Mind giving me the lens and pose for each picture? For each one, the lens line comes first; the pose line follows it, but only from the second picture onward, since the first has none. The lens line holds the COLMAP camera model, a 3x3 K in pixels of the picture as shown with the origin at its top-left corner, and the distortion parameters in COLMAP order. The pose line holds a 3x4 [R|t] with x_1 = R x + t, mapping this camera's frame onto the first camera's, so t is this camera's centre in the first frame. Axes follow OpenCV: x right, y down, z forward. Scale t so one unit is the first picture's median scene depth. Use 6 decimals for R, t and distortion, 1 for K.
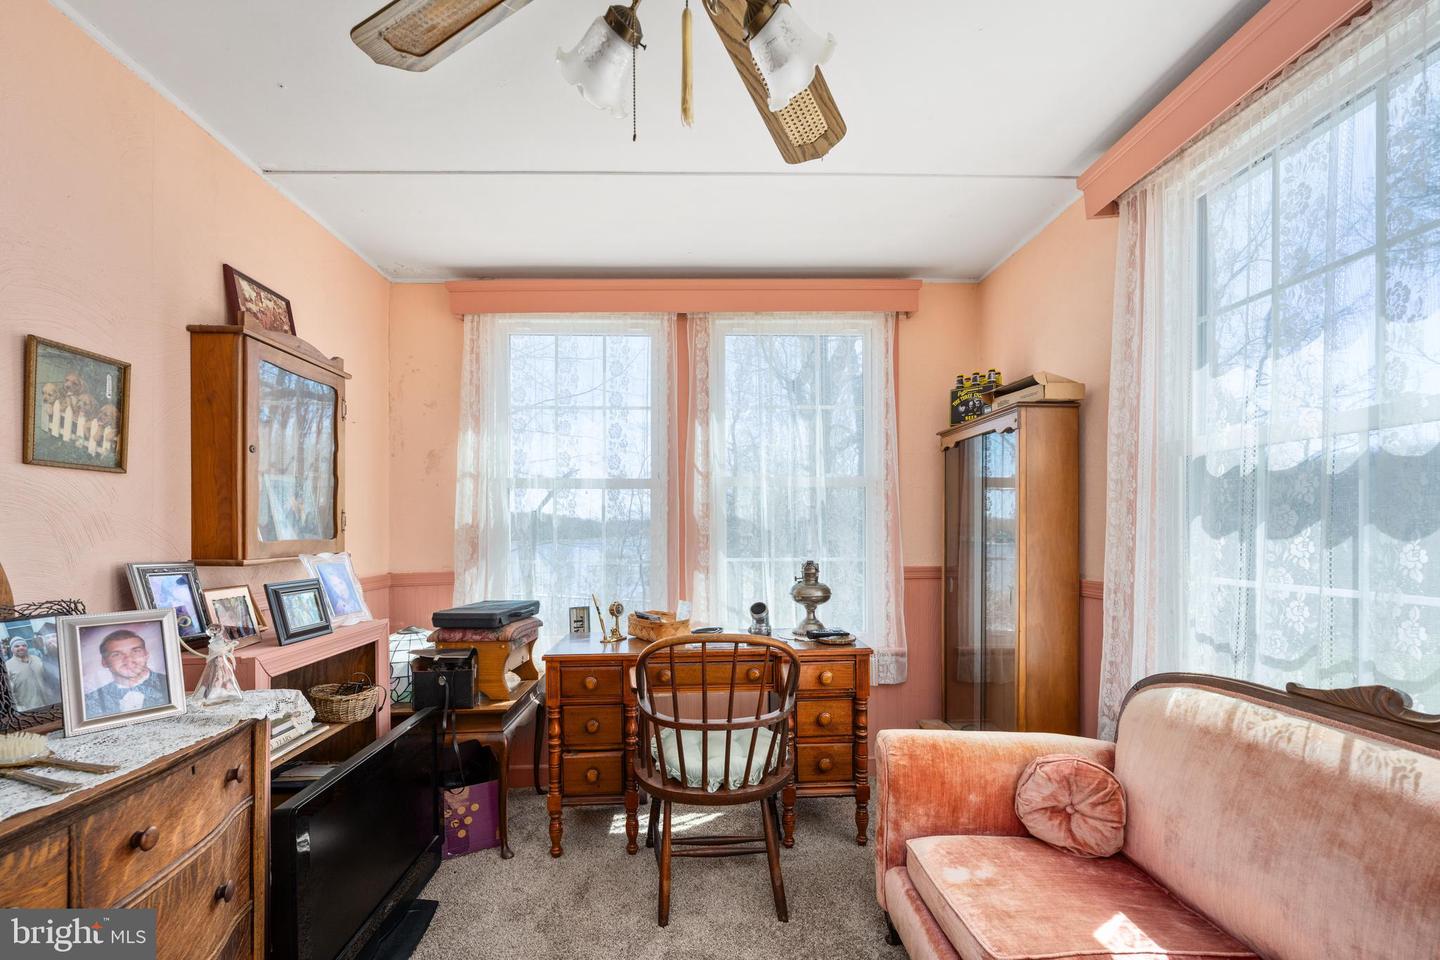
lens RADIAL K [[578.8, 0, 718.5], [0, 578.8, 538.7], [0, 0, 1]] dist [0.001282, 0.000181]
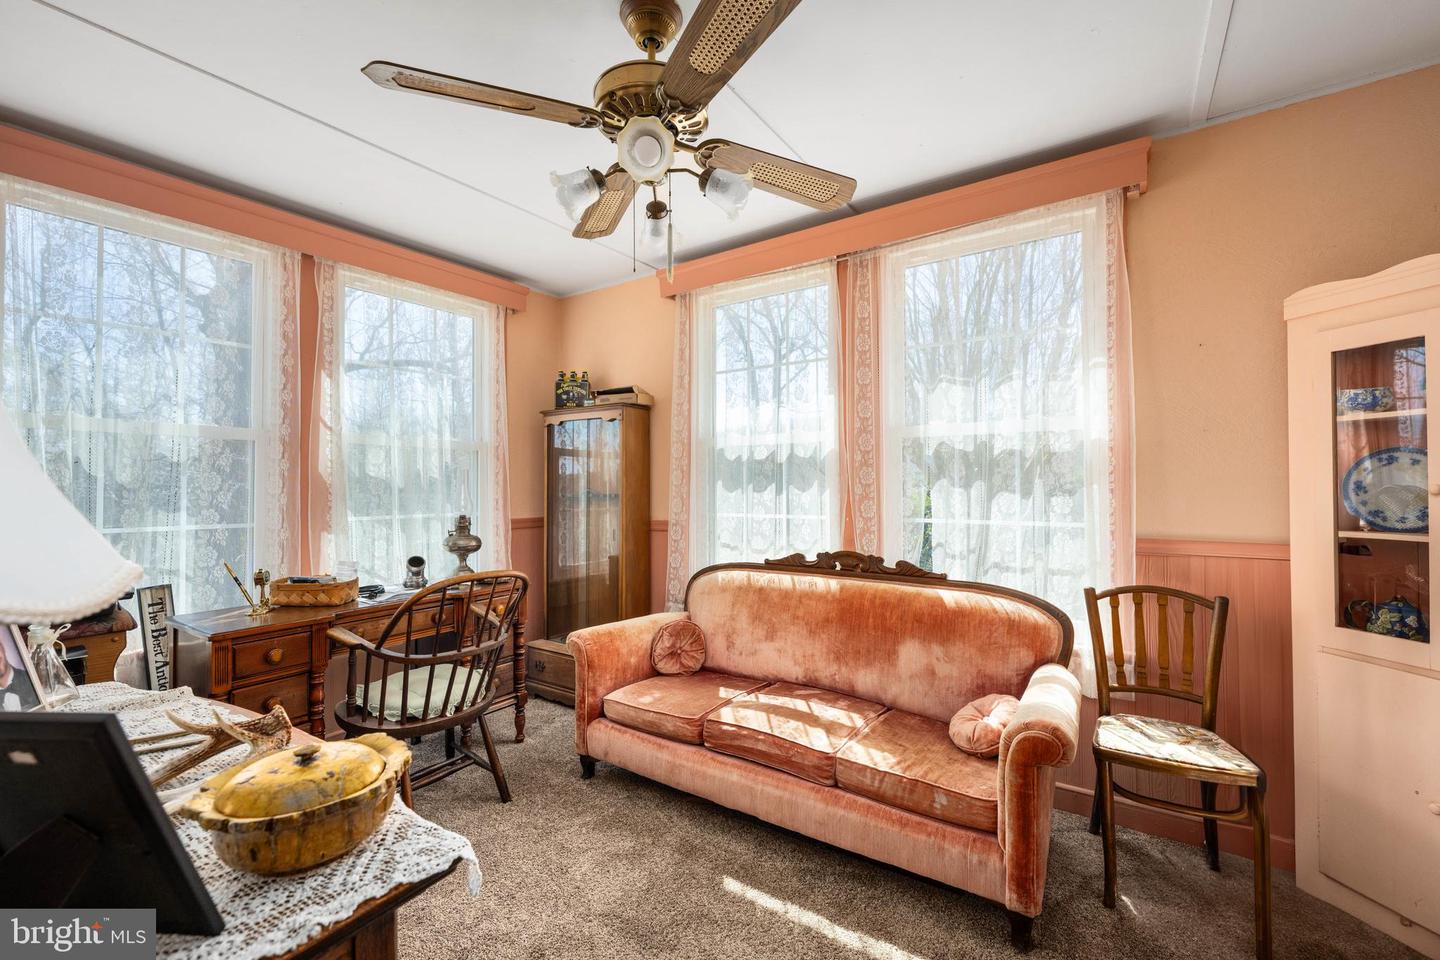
lens RADIAL K [[580.5, 0, 720.4], [0, 580.5, 496.7], [0, 0, 1]] dist [0.000842, -0.000282]
pose [[0.611430, -0.010828, 0.791224, -0.513774], [0.013188, 0.999907, 0.003492, 0.005216], [-0.791189, 0.008299, 0.611516, -0.114511]]
